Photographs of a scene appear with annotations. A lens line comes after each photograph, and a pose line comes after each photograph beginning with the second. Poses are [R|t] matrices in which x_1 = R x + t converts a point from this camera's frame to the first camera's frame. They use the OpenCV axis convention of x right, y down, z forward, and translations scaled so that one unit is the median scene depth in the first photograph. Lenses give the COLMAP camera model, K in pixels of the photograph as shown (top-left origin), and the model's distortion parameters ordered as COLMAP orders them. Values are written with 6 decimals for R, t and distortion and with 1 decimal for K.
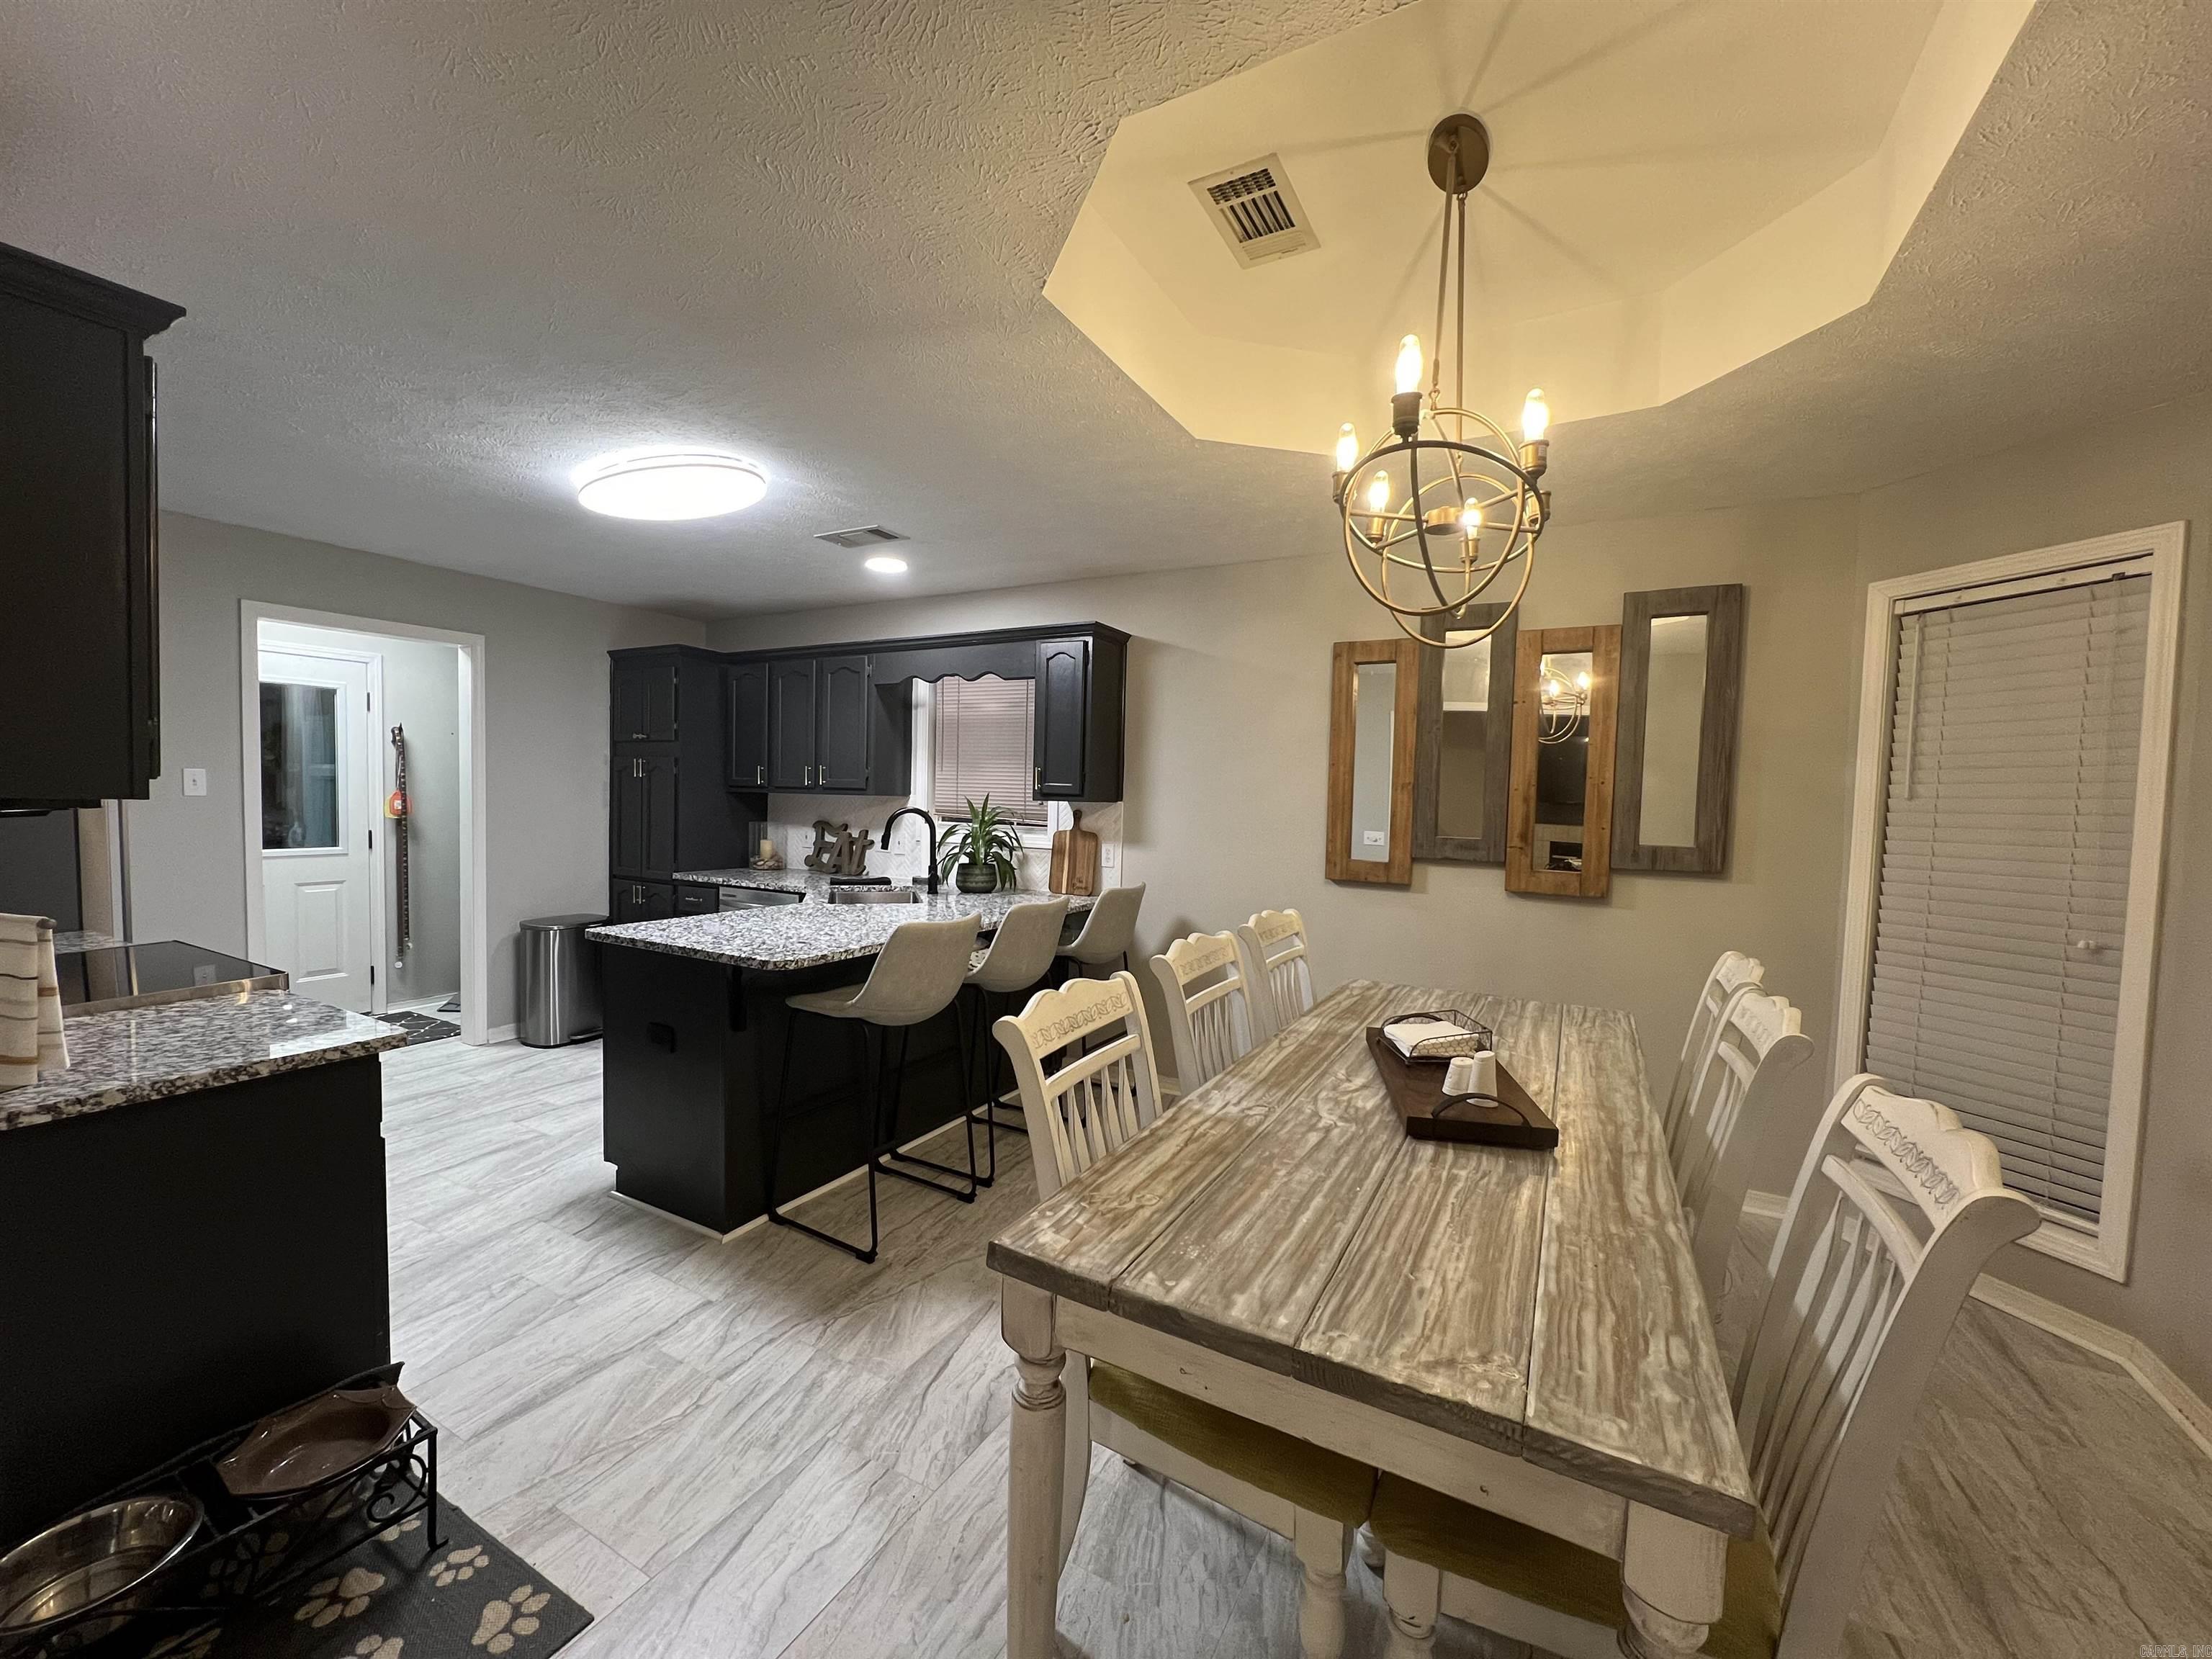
lens RADIAL K [[883.0, 0, 1096.0], [0, 883.0, 836.6], [0, 0, 1]] dist [0.002514, -0.000065]
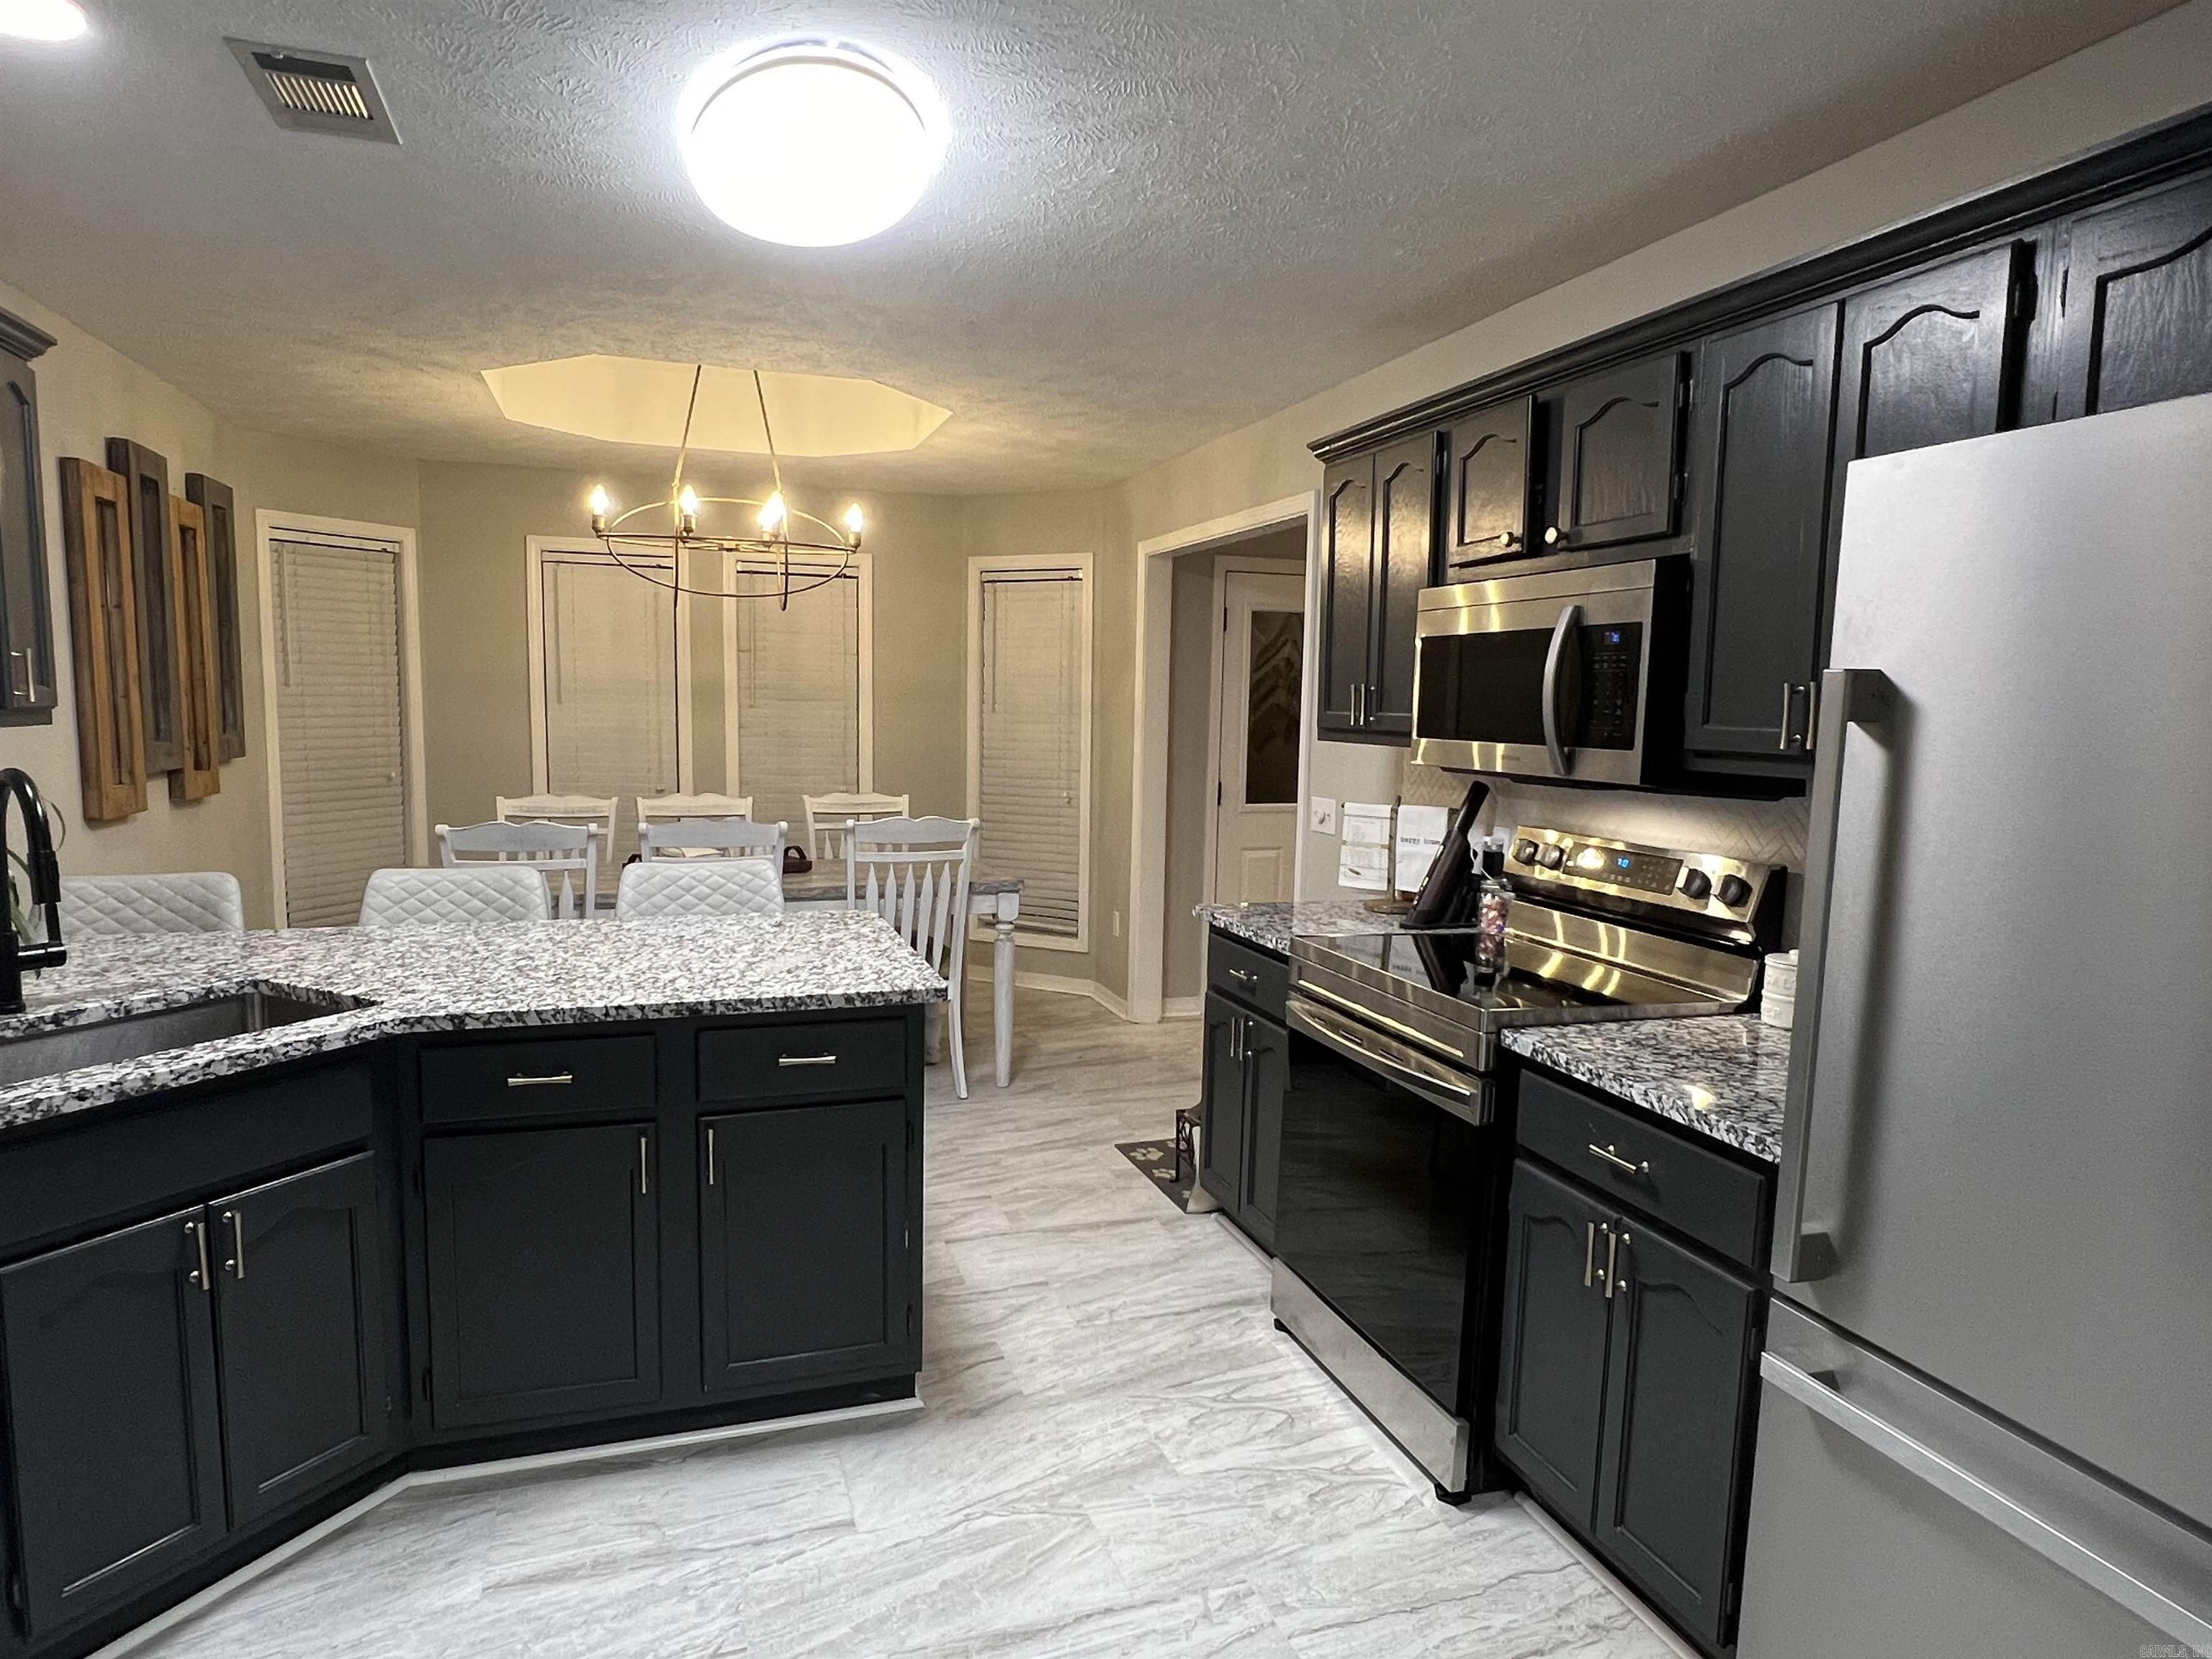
lens RADIAL K [[1330.7, 0, 1102.8], [0, 1330.7, 845.3], [0, 0, 1]] dist [-0.000360, 0.003104]
pose [[-0.742431, -0.109424, 0.660925, -1.406136], [-0.003402, 0.987173, 0.159617, -0.140740], [-0.669914, 0.116256, -0.733280, 1.800971]]
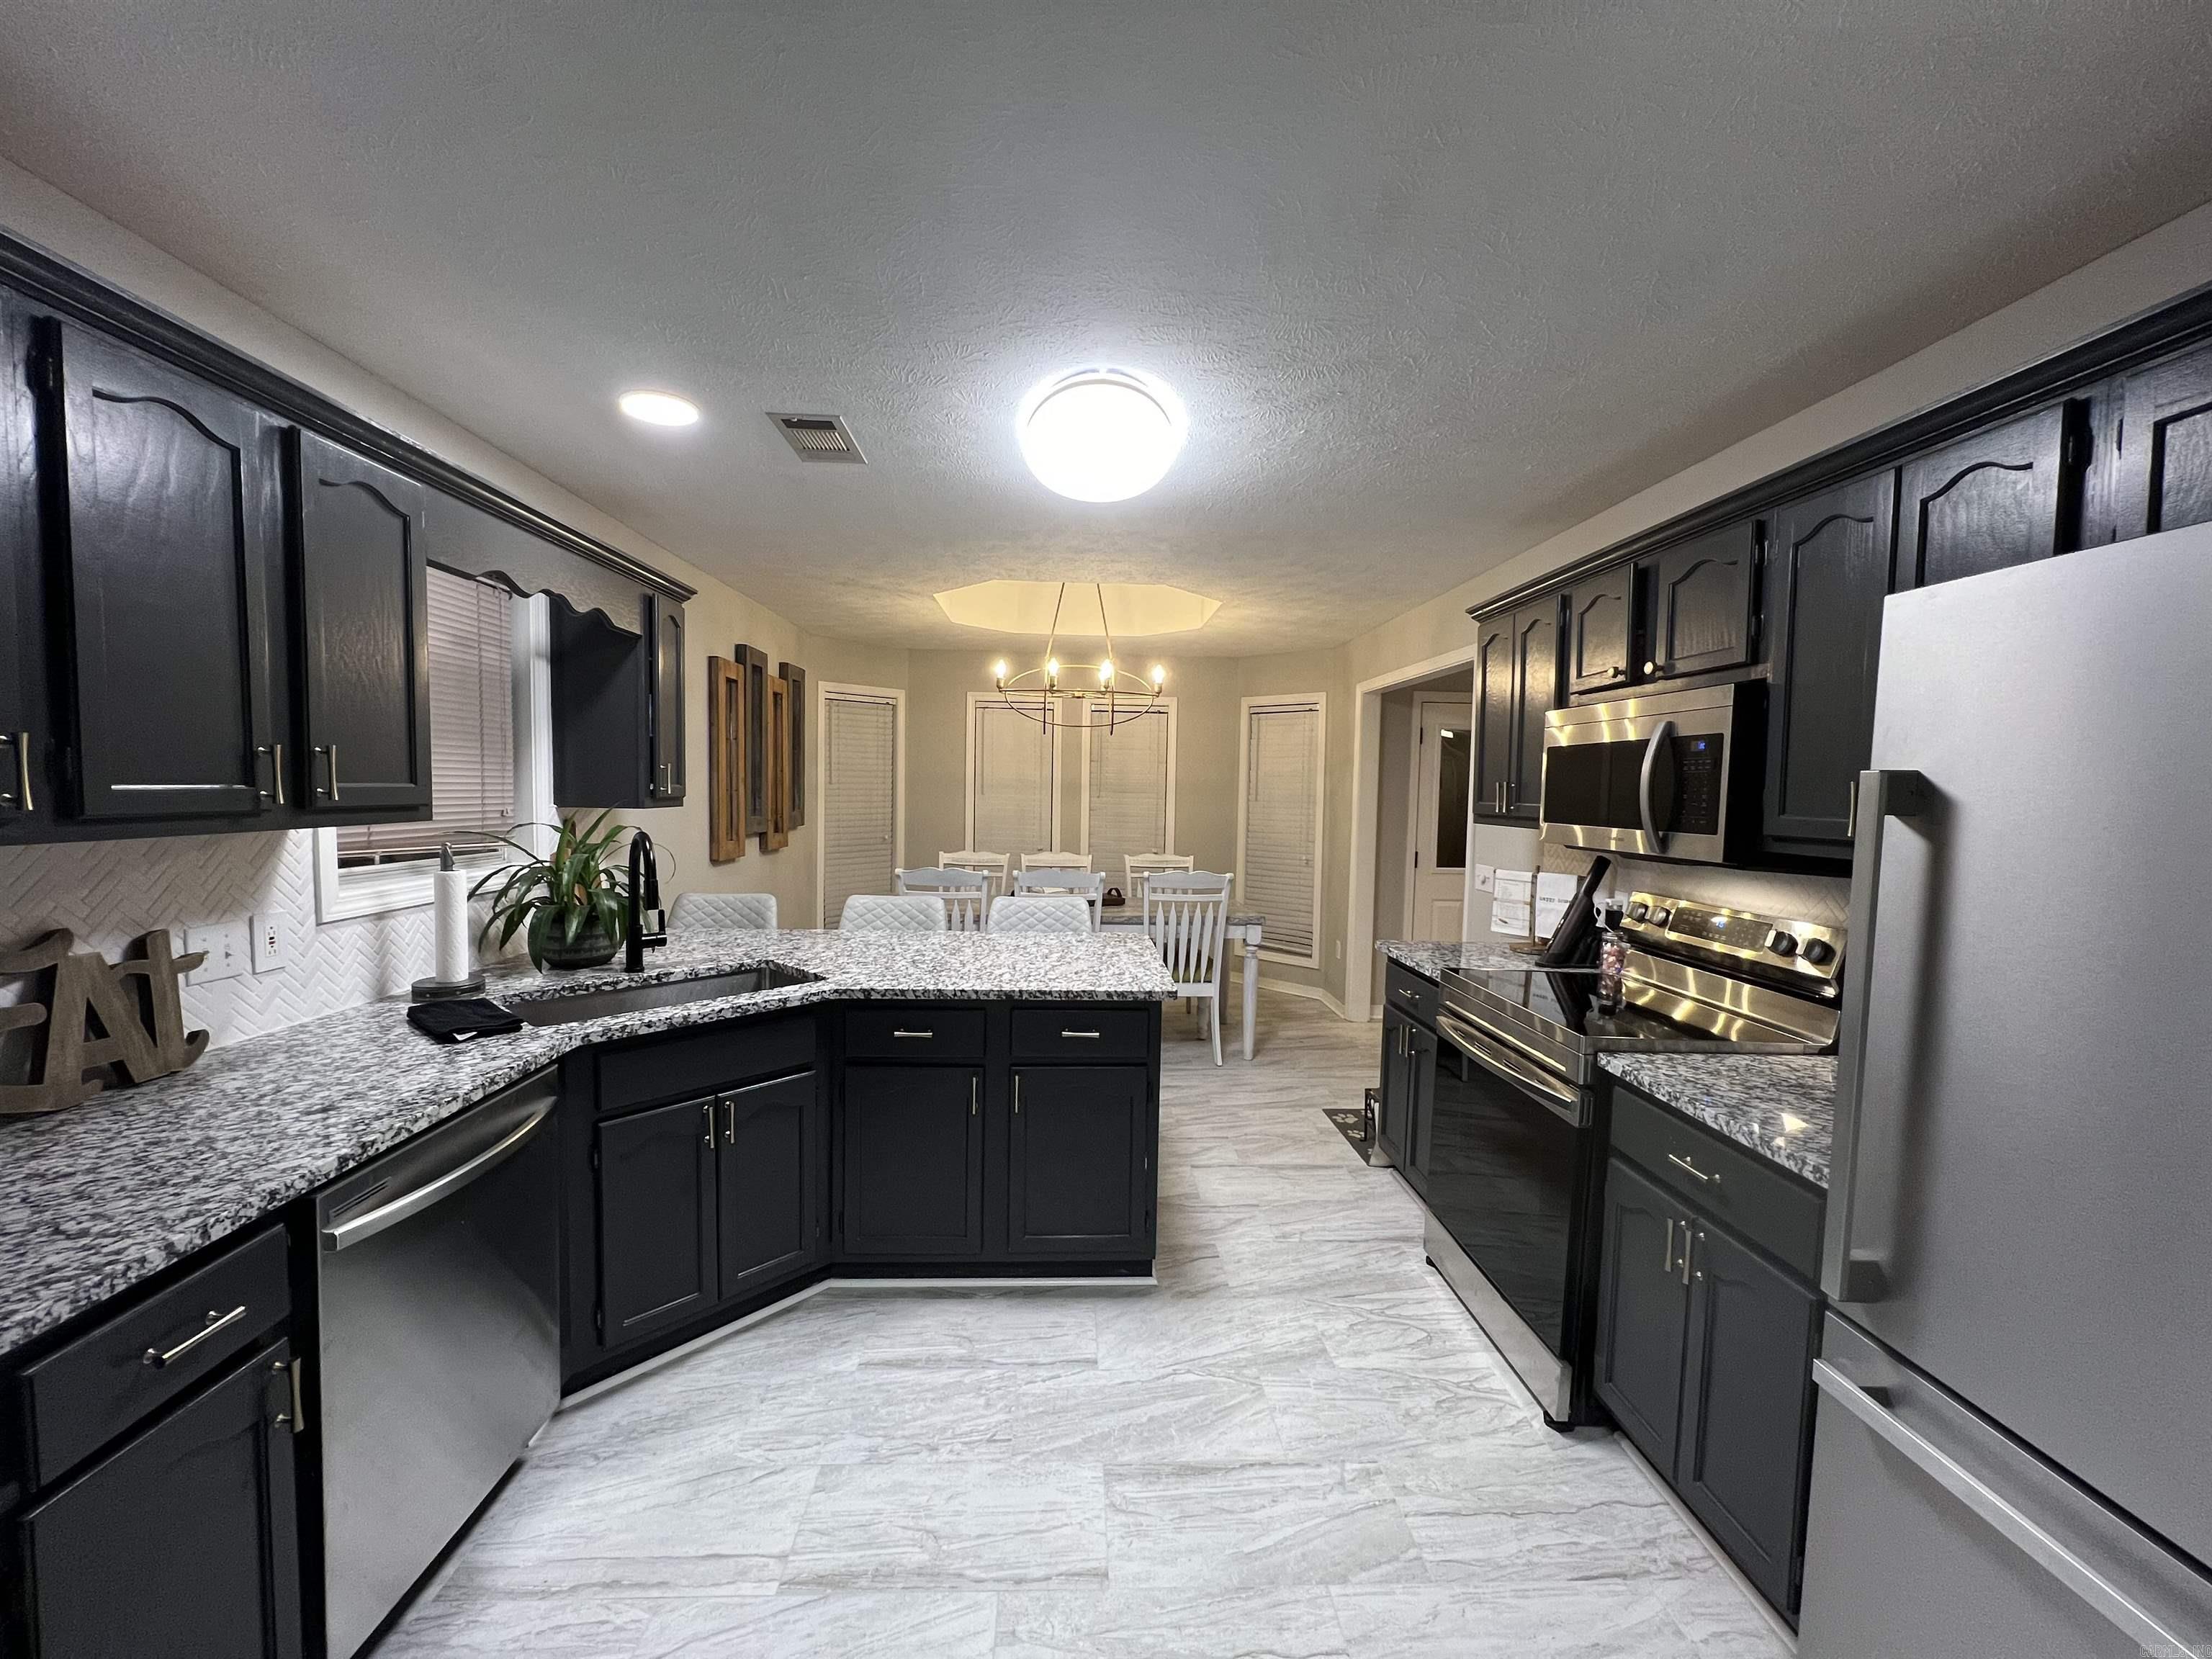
lens RADIAL K [[883.0, 0, 1105.1], [0, 883.0, 833.1], [0, 0, 1]] dist [0.002514, -0.000065]
pose [[-0.529099, -0.077476, 0.845016, -1.429766], [0.009188, 0.995242, 0.097003, -0.140724], [-0.848510, 0.059089, -0.525870, 1.721750]]
